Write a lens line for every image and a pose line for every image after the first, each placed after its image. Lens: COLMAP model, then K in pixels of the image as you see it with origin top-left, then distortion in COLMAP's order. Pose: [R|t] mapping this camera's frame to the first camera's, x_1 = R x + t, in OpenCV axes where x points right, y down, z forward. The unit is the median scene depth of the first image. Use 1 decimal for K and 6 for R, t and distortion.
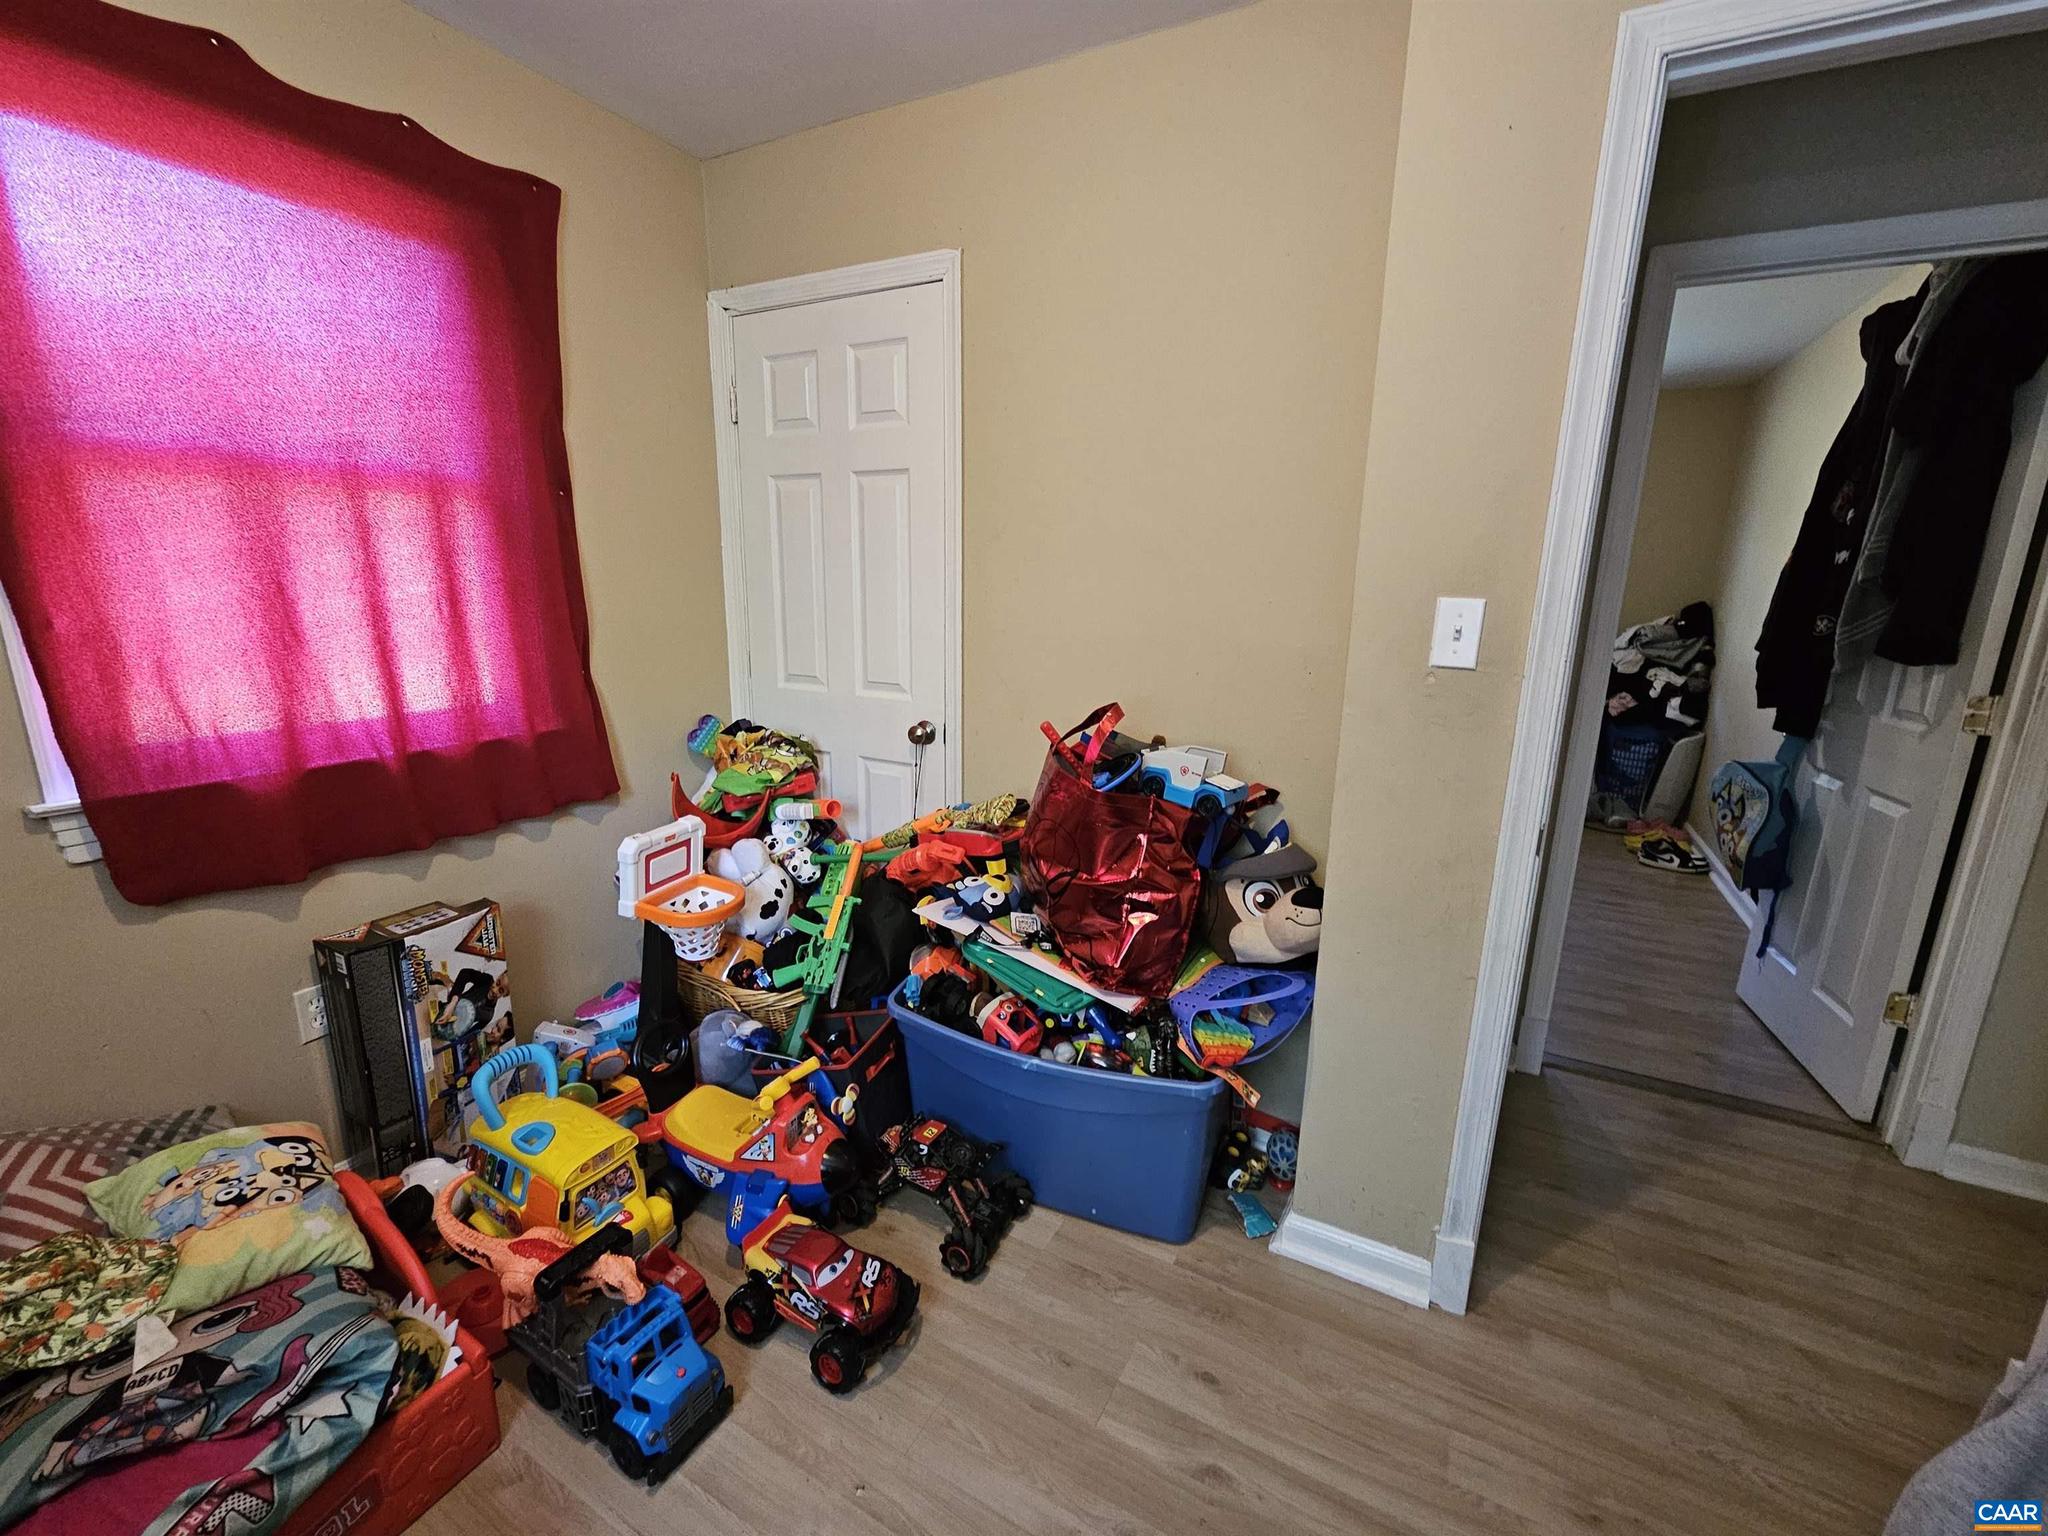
lens RADIAL K [[844.1, 0, 1024.0], [0, 844.1, 768.0], [0, 0, 1]] dist [-0.000008, 0.000158]
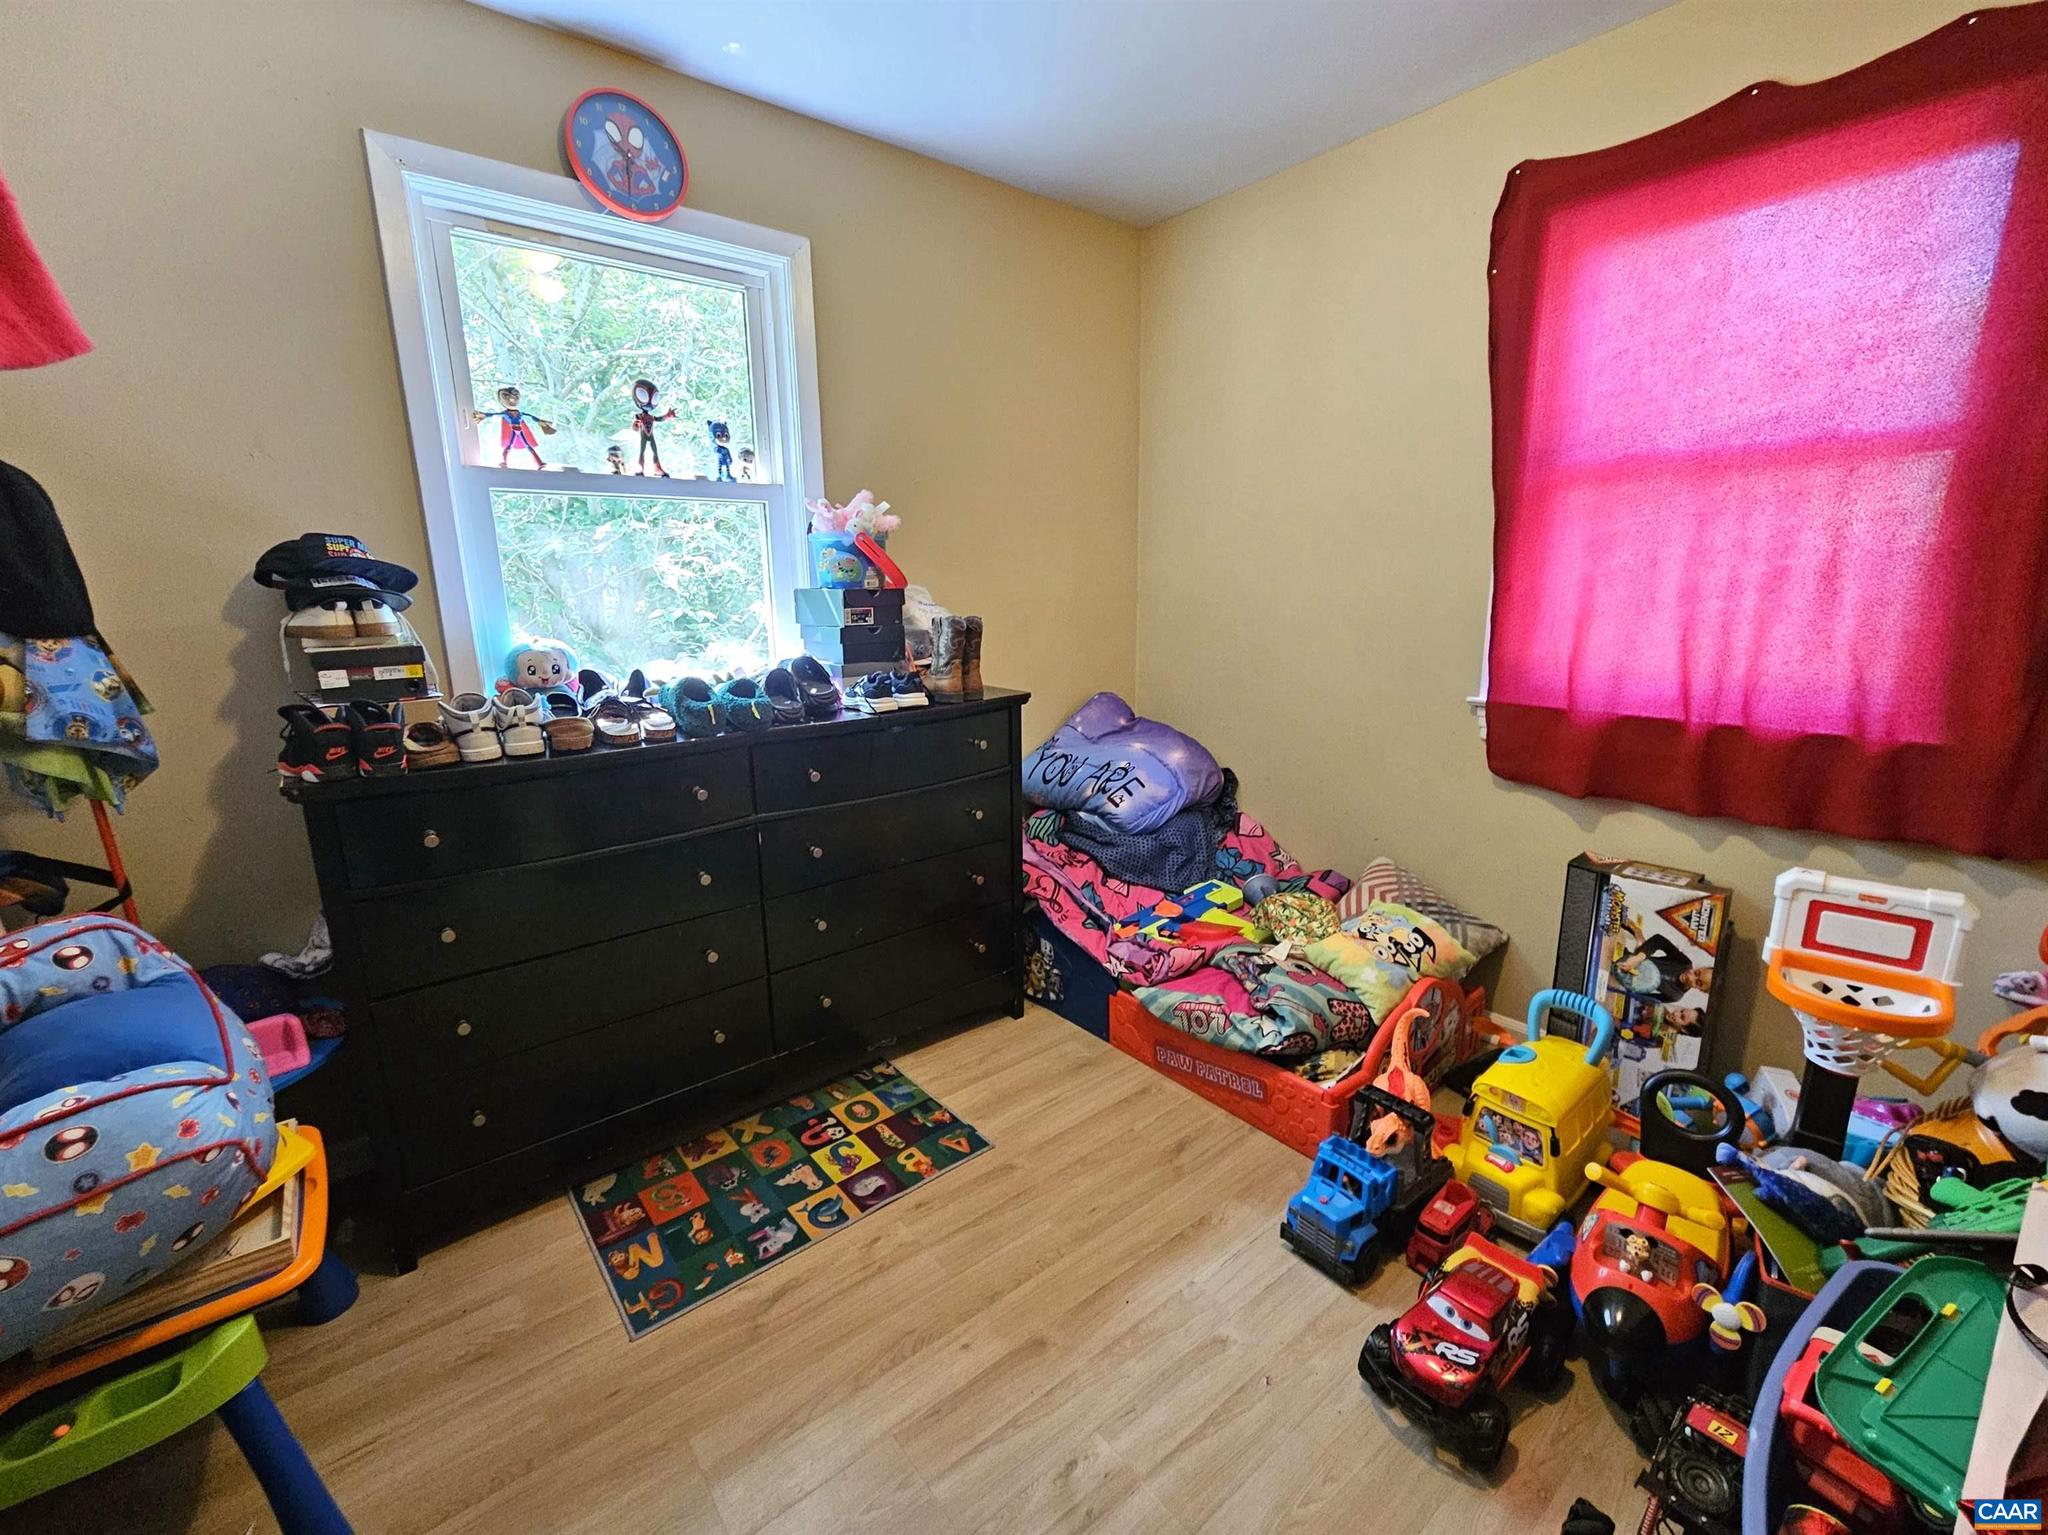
lens RADIAL K [[844.1, 0, 1024.0], [0, 844.1, 767.5], [0, 0, 1]] dist [-0.000008, 0.000158]
pose [[-0.384902, 0.187157, -0.903783, 0.535678], [-0.195923, 0.940339, 0.278166, -0.088916], [0.901923, 0.284138, -0.325270, 0.596565]]
